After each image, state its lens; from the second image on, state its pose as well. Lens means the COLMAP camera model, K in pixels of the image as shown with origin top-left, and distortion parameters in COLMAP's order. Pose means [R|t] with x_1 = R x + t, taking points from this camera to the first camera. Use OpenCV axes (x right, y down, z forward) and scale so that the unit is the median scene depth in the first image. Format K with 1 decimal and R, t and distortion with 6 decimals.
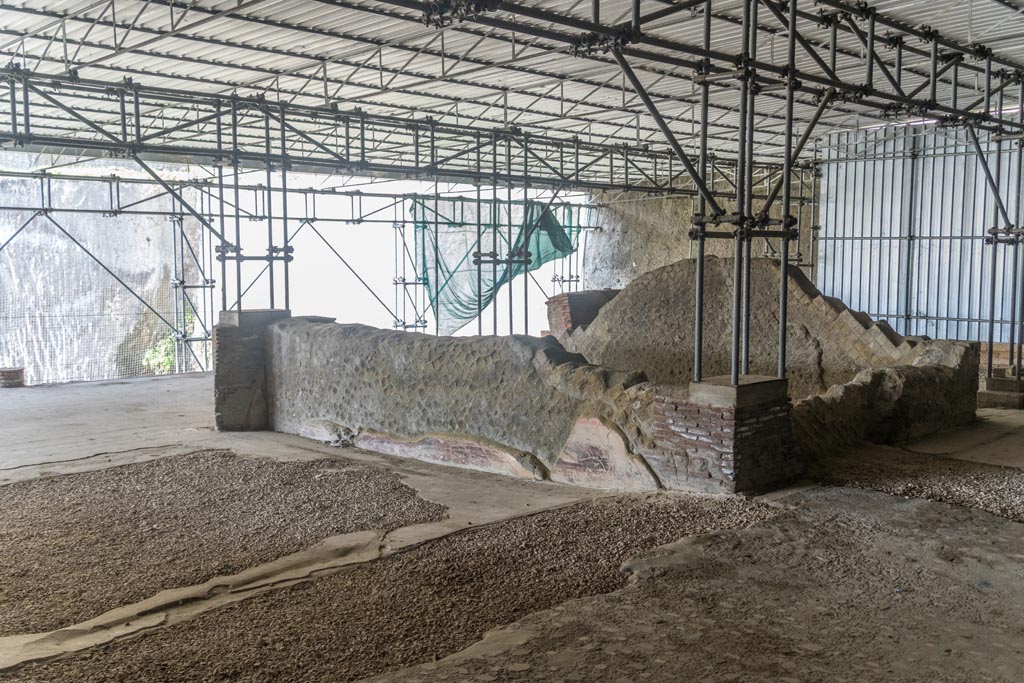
lens RADIAL K [[948.9, 0, 512.0], [0, 948.9, 341.5], [0, 0, 1]] dist [0.066034, -0.000245]
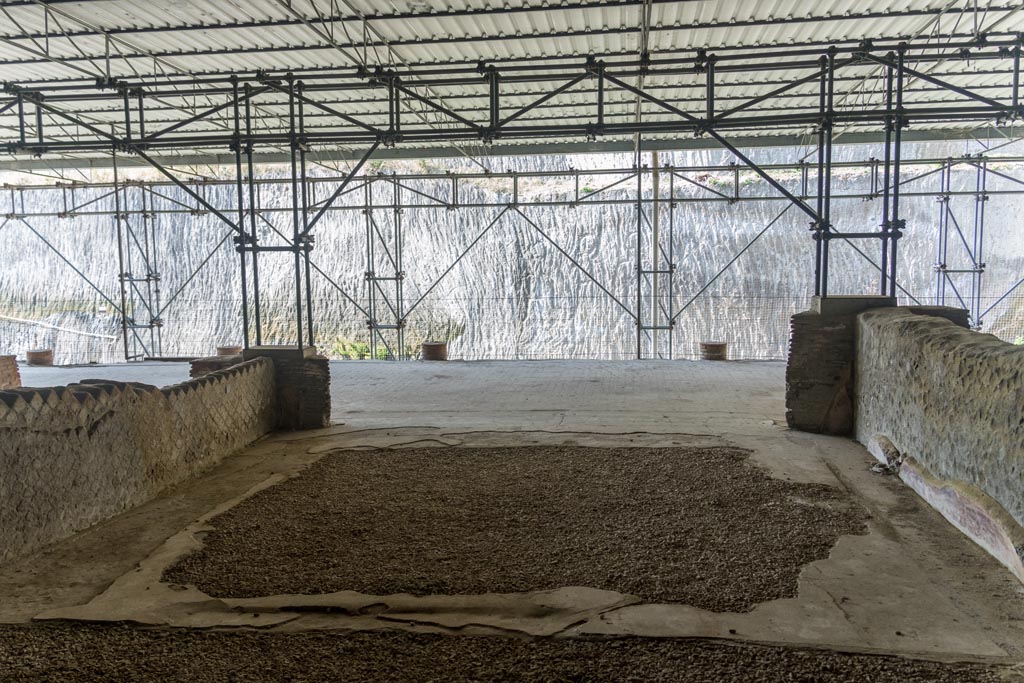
lens RADIAL K [[822.4, 0, 518.5], [0, 822.4, 335.6], [0, 0, 1]] dist [0.063253, -0.079189]
pose [[0.581730, 0.067969, -0.810537, 0.361166], [-0.048612, 0.997626, 0.048768, -0.044172], [0.811928, 0.011032, 0.583654, 0.577551]]
